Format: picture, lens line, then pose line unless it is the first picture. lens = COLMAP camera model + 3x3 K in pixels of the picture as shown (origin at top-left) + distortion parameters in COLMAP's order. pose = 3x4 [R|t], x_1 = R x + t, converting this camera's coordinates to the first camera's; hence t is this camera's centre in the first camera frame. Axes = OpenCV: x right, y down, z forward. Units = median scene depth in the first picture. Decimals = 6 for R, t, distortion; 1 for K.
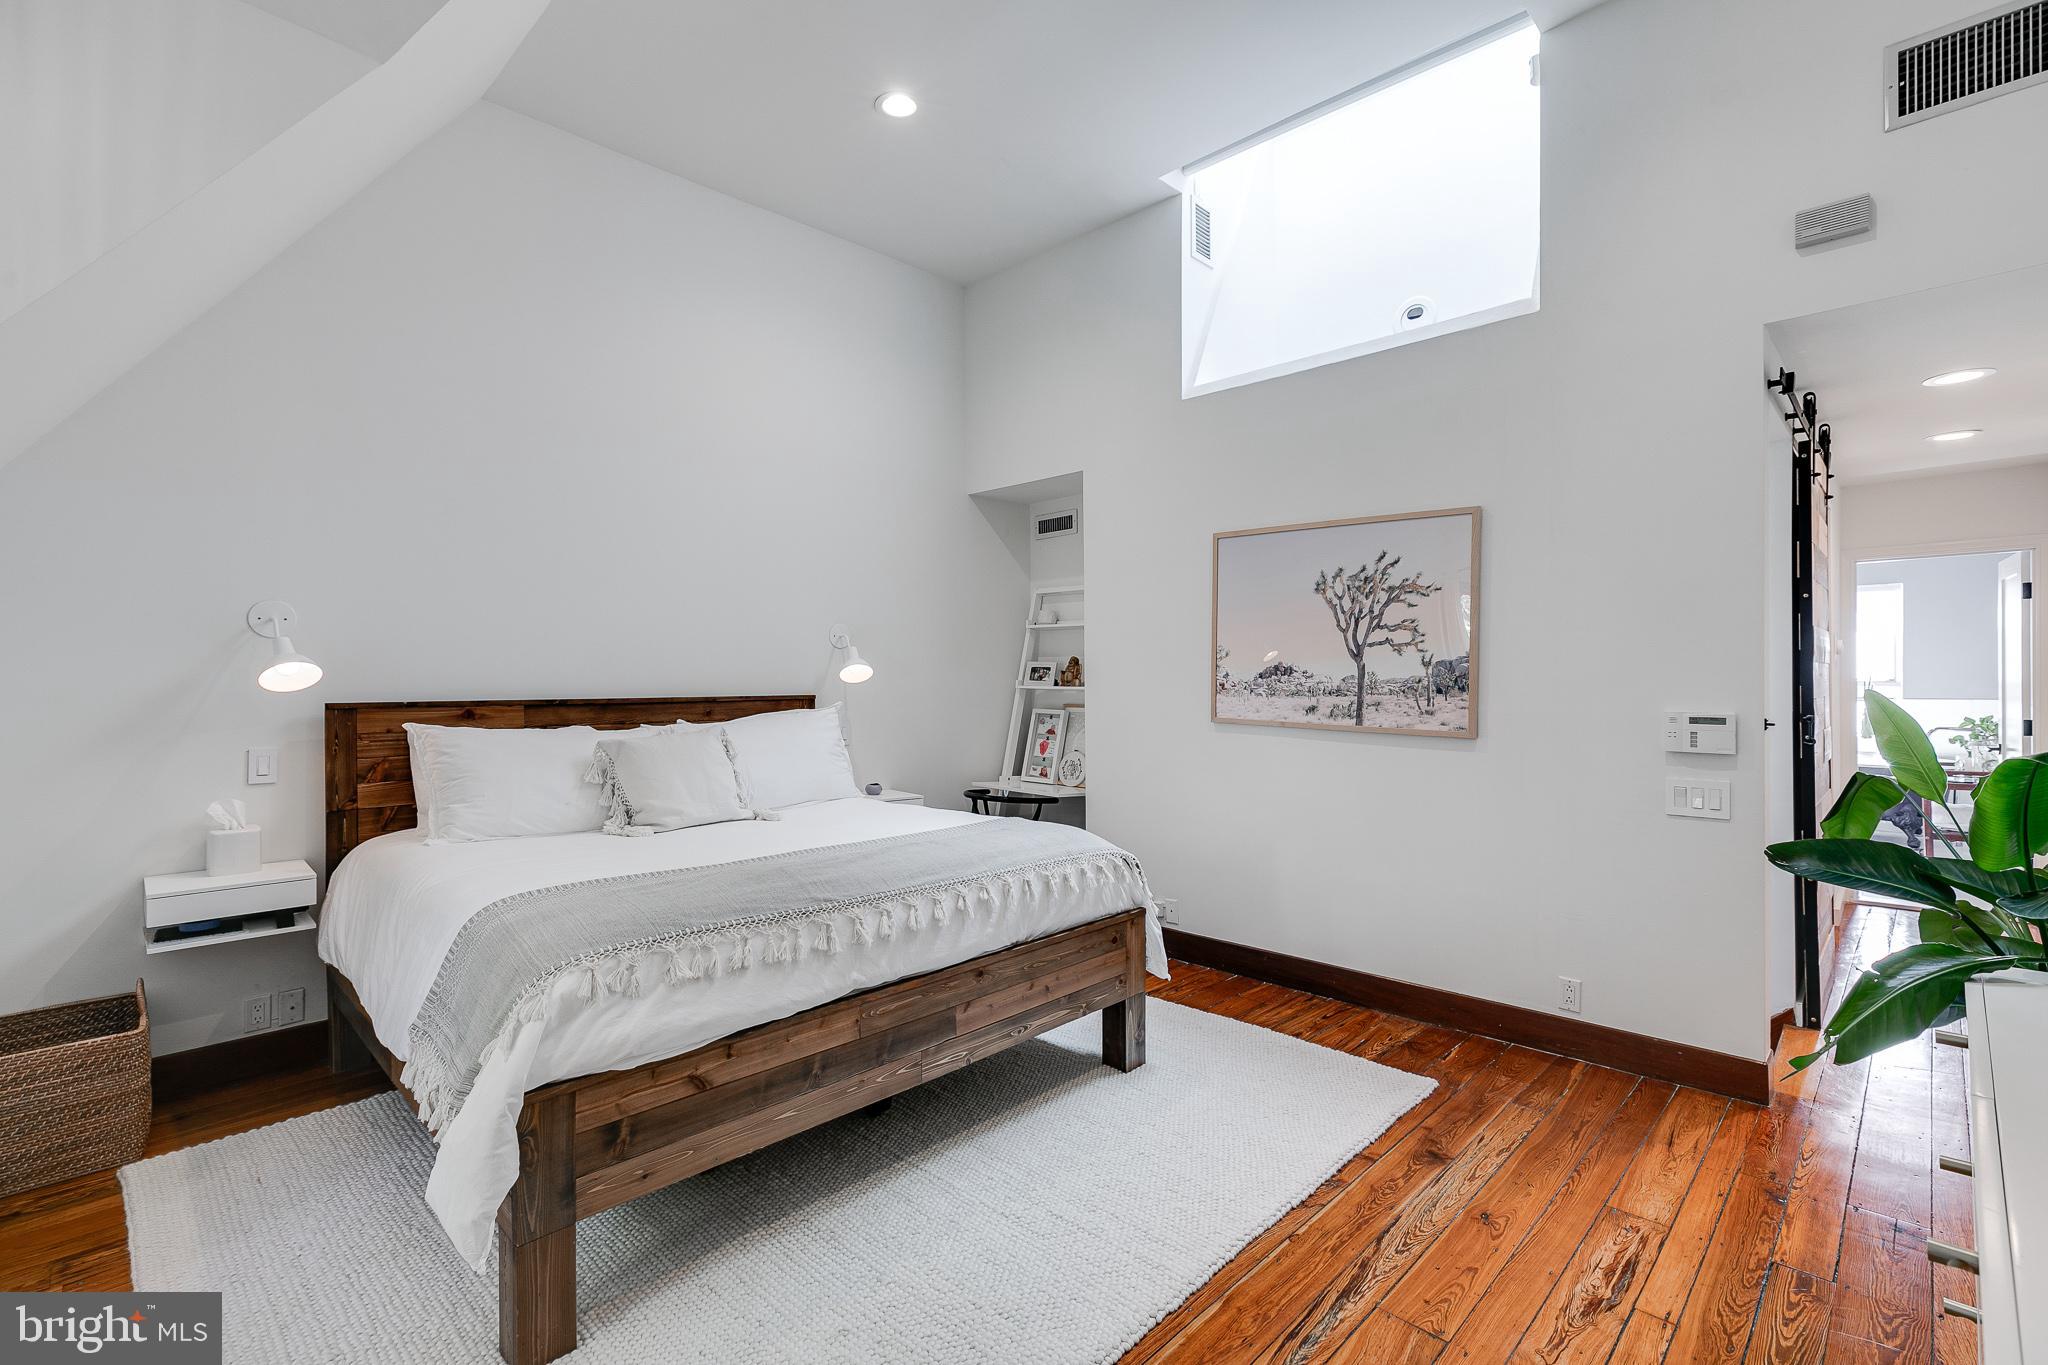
lens RADIAL K [[930.4, 0, 1020.3], [0, 930.4, 679.1], [0, 0, 1]] dist [0.006403, 0.001161]
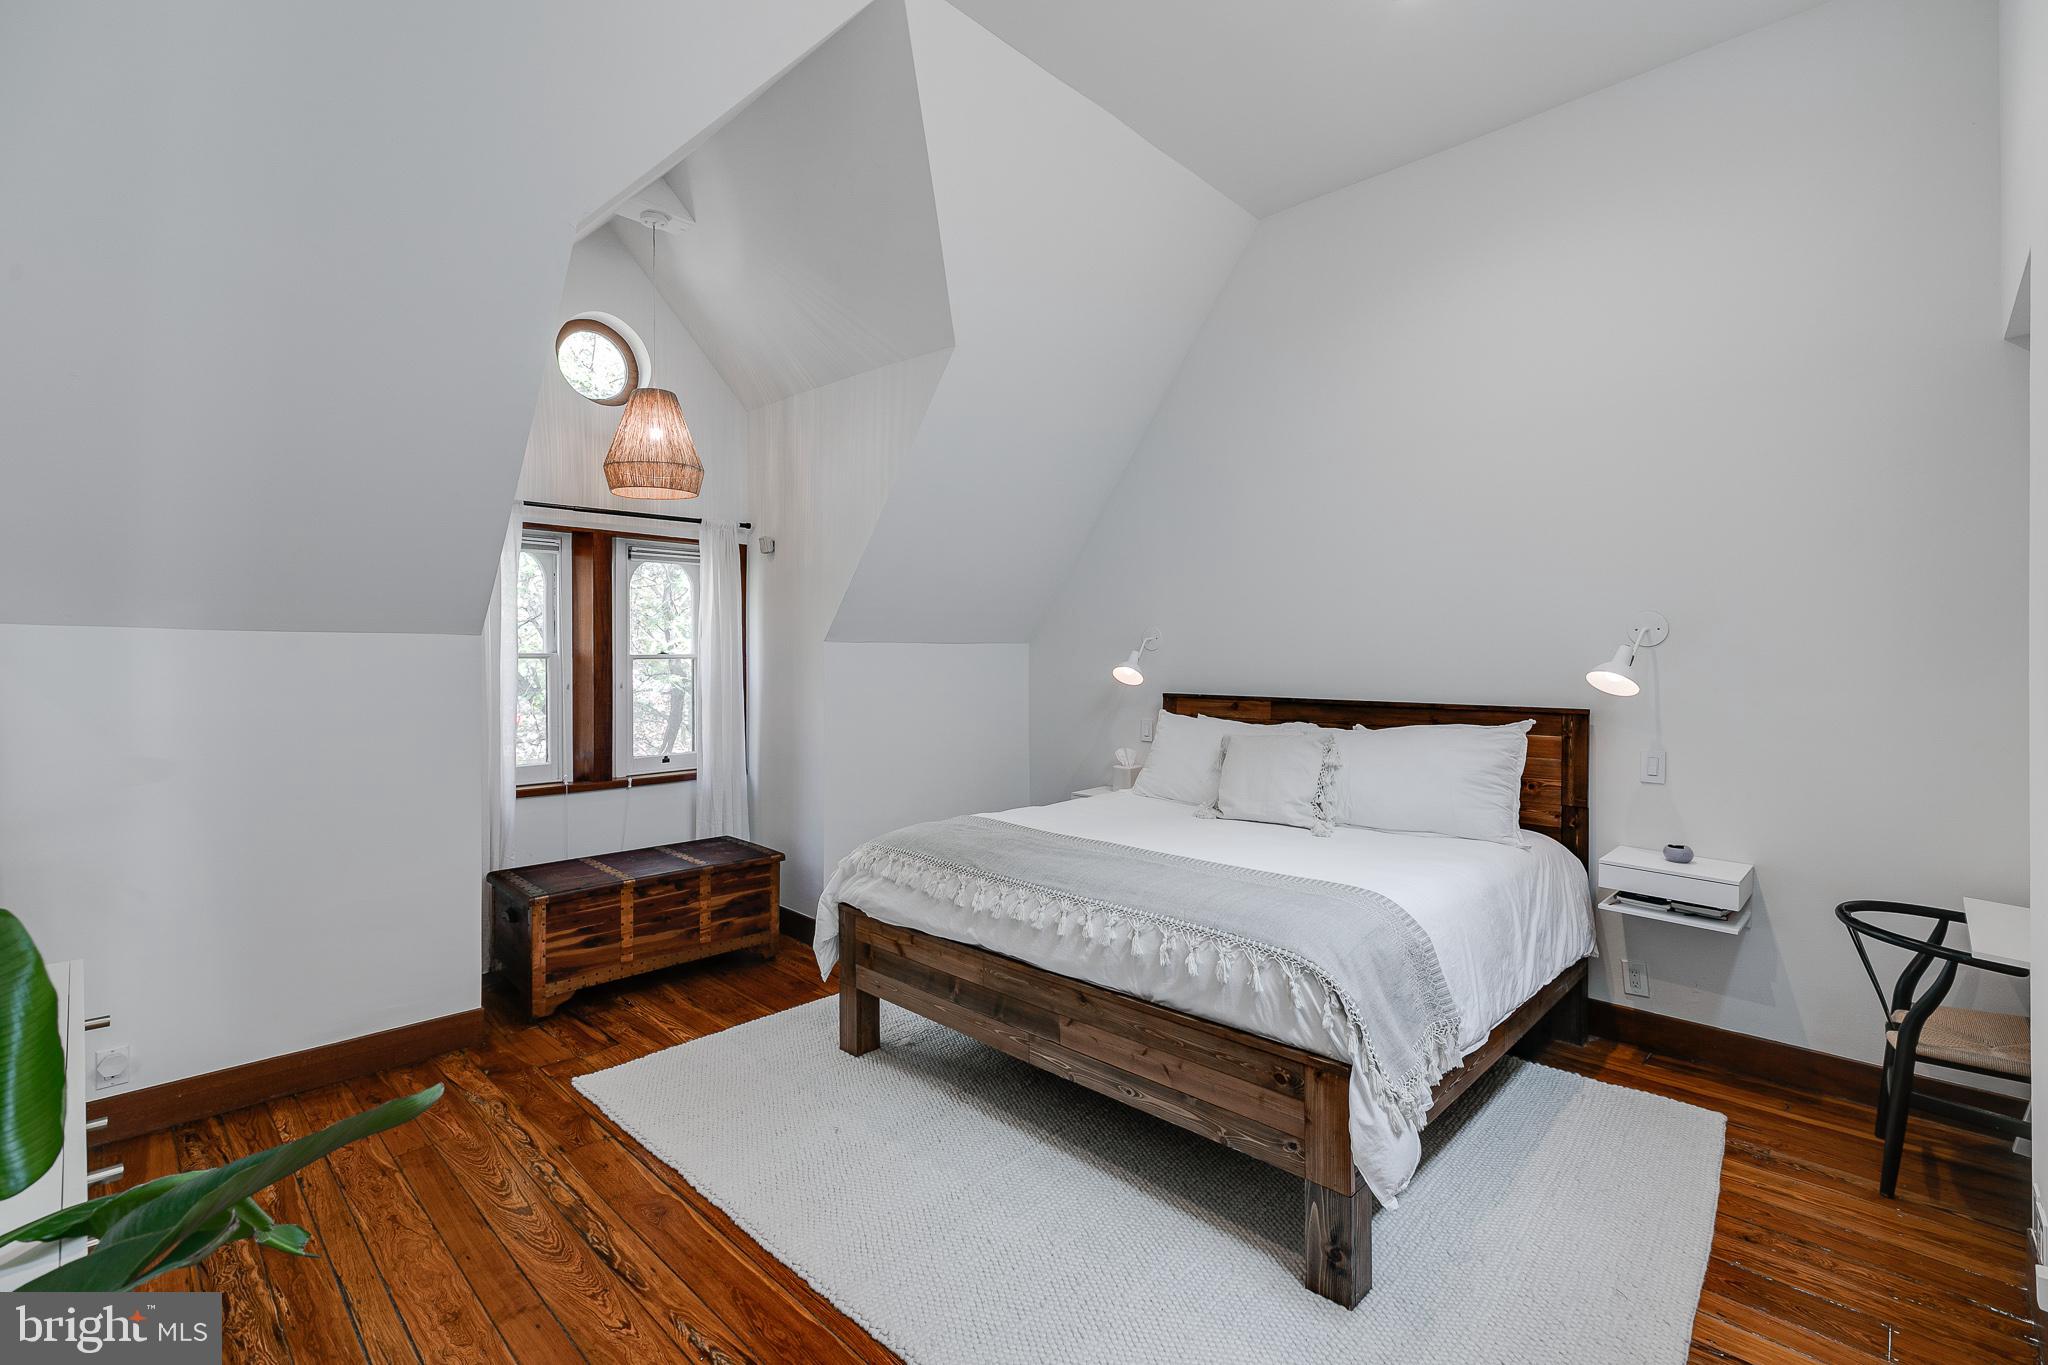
lens RADIAL K [[930.4, 0, 1020.8], [0, 930.4, 670.9], [0, 0, 1]] dist [0.006403, 0.001161]
pose [[-0.008222, 0.018075, -0.999803, 0.941641], [0.000628, 0.999837, 0.018071, -0.046974], [0.999966, -0.000480, -0.008232, 0.953228]]
